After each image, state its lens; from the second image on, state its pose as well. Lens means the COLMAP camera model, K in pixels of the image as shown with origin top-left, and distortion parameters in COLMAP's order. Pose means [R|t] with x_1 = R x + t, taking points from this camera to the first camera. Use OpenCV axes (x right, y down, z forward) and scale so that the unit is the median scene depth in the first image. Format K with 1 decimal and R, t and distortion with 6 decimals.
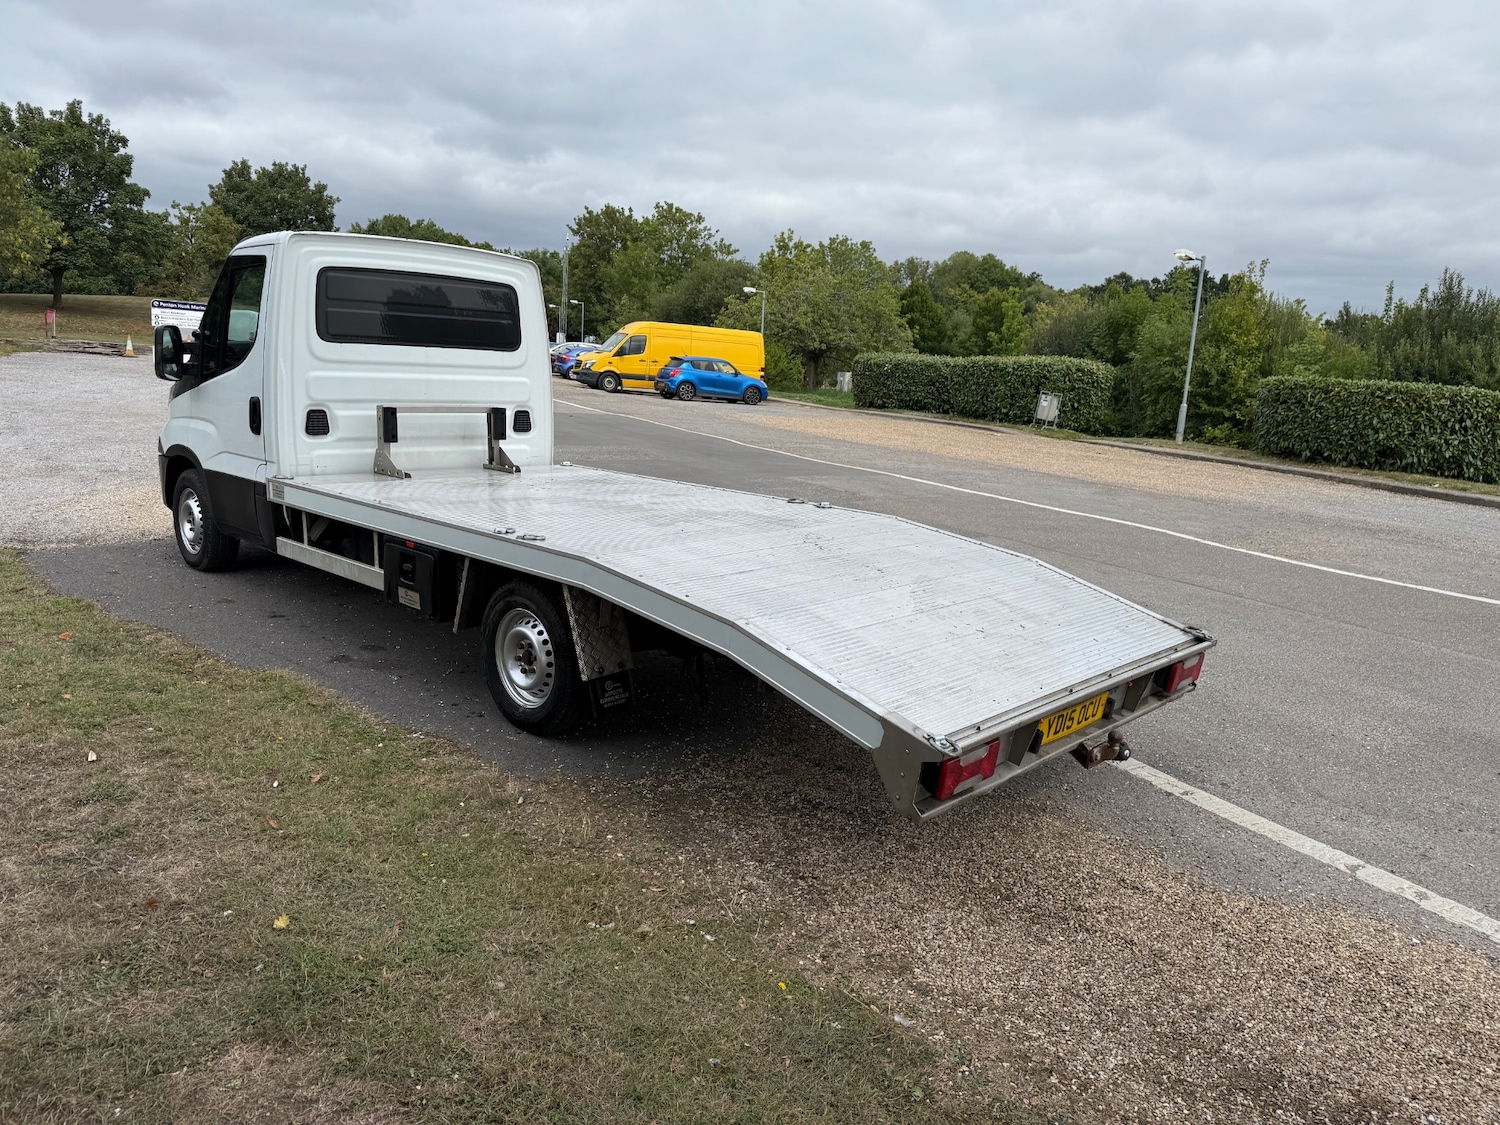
lens RADIAL K [[1056.0, 0, 733.0], [0, 1056.0, 587.8], [0, 0, 1]] dist [0.031251, -0.041015]
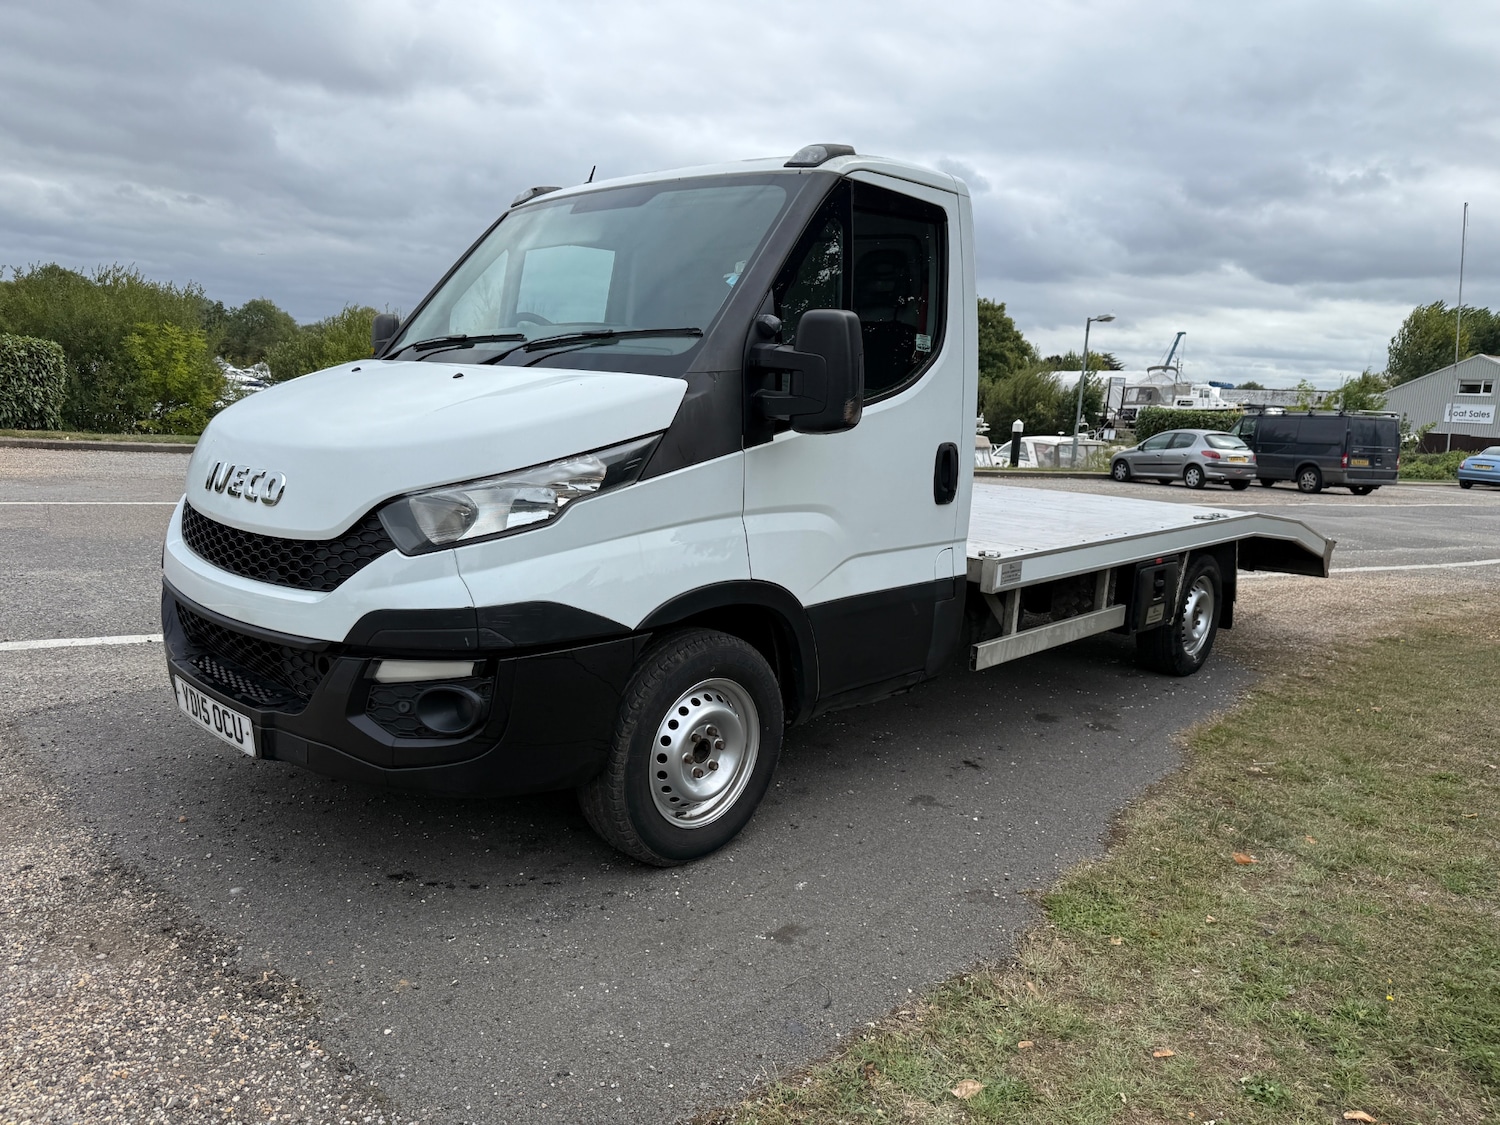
lens RADIAL K [[1056.0, 0, 756.3], [0, 1056.0, 566.6], [0, 0, 1]] dist [0.031251, -0.041015]
pose [[-0.024436, -0.207362, 0.977959, -0.683590], [0.158368, 0.965095, 0.208592, -0.164781], [-0.987078, 0.159975, 0.009257, 0.717128]]
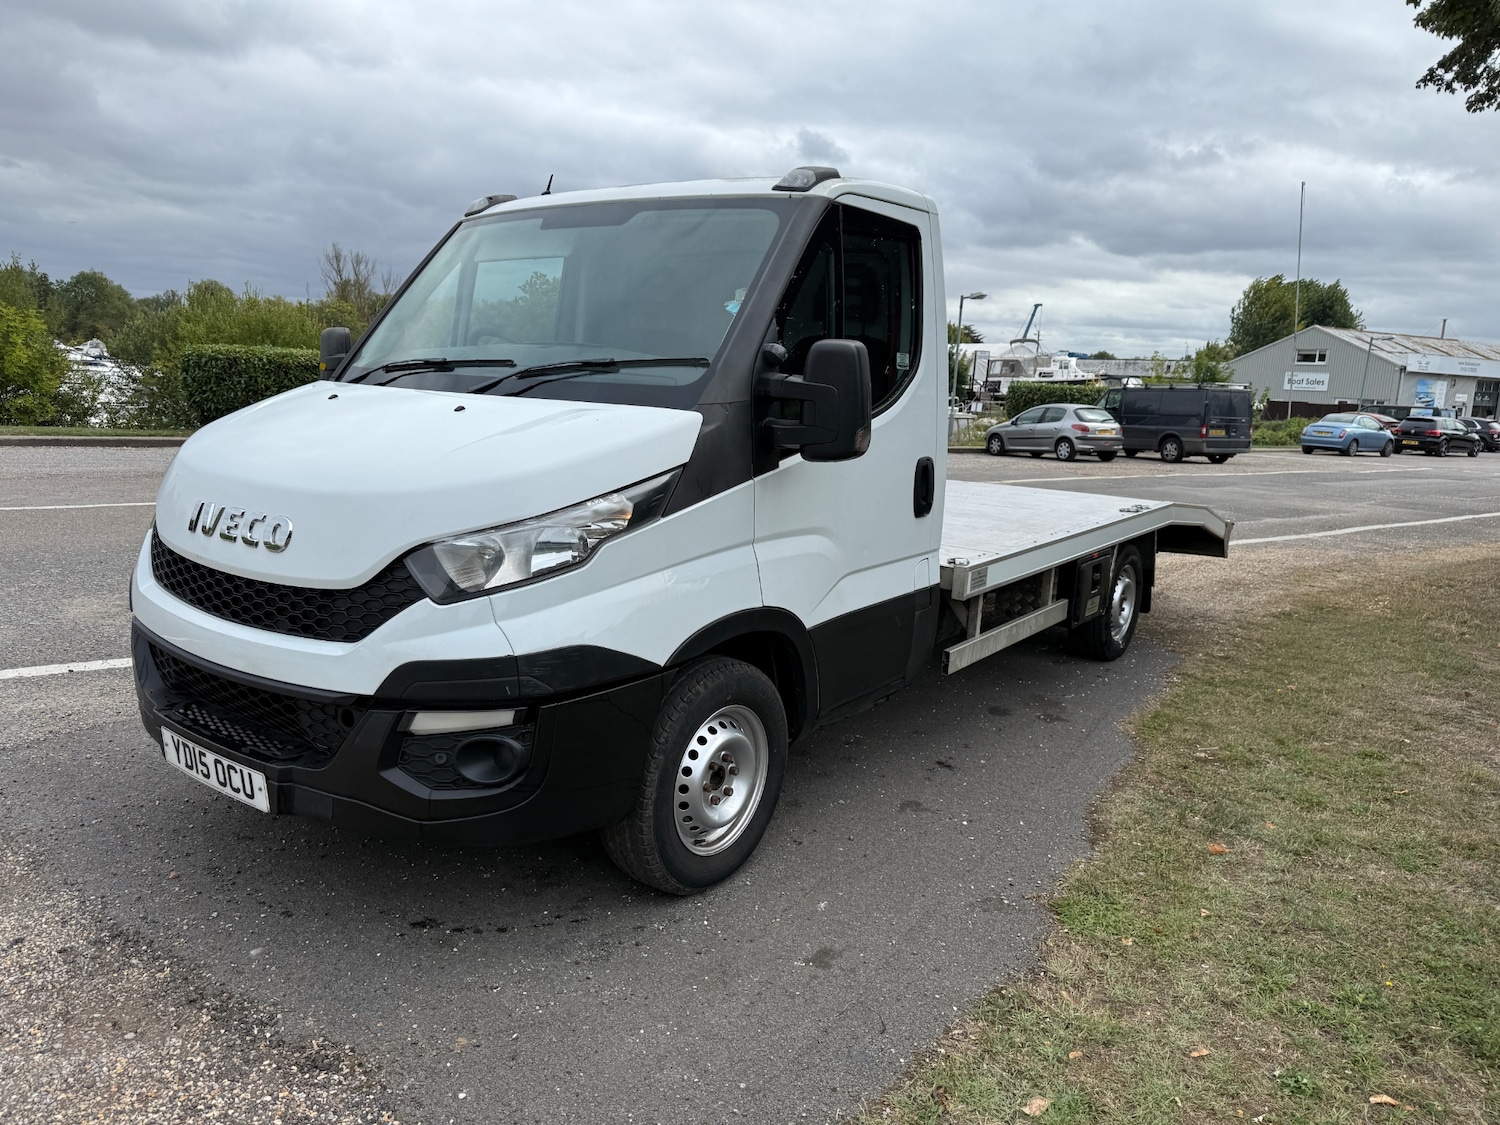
lens RADIAL K [[1056.0, 0, 745.3], [0, 1056.0, 563.5], [0, 0, 1]] dist [0.031251, -0.041015]
pose [[-0.136463, -0.226871, 0.964317, -0.679102], [0.161171, 0.955370, 0.247573, -0.188161], [-0.977447, 0.189204, -0.093808, 0.755595]]
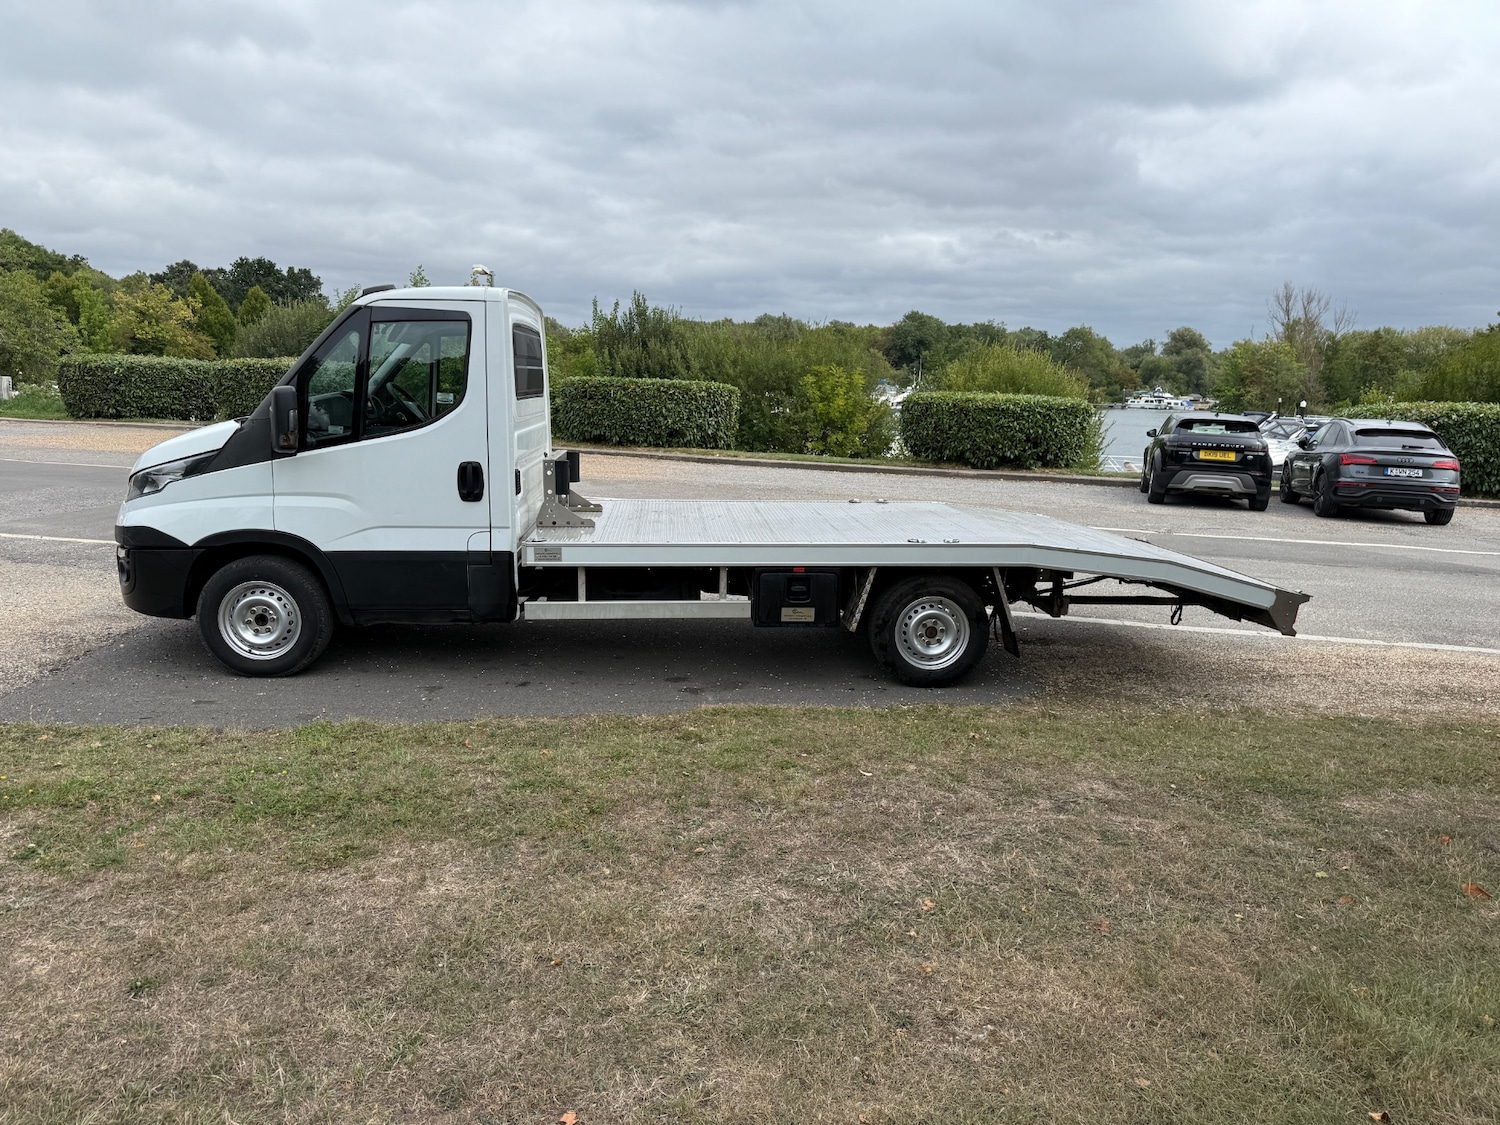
lens RADIAL K [[1070.1, 0, 739.2], [0, 1070.1, 557.9], [0, 0, 1]] dist [0.017324, -0.047057]
pose [[0.662985, -0.150823, 0.733283, -0.645396], [0.163941, 0.984971, 0.054367, -0.068888], [-0.730462, 0.084170, 0.677747, 0.116113]]
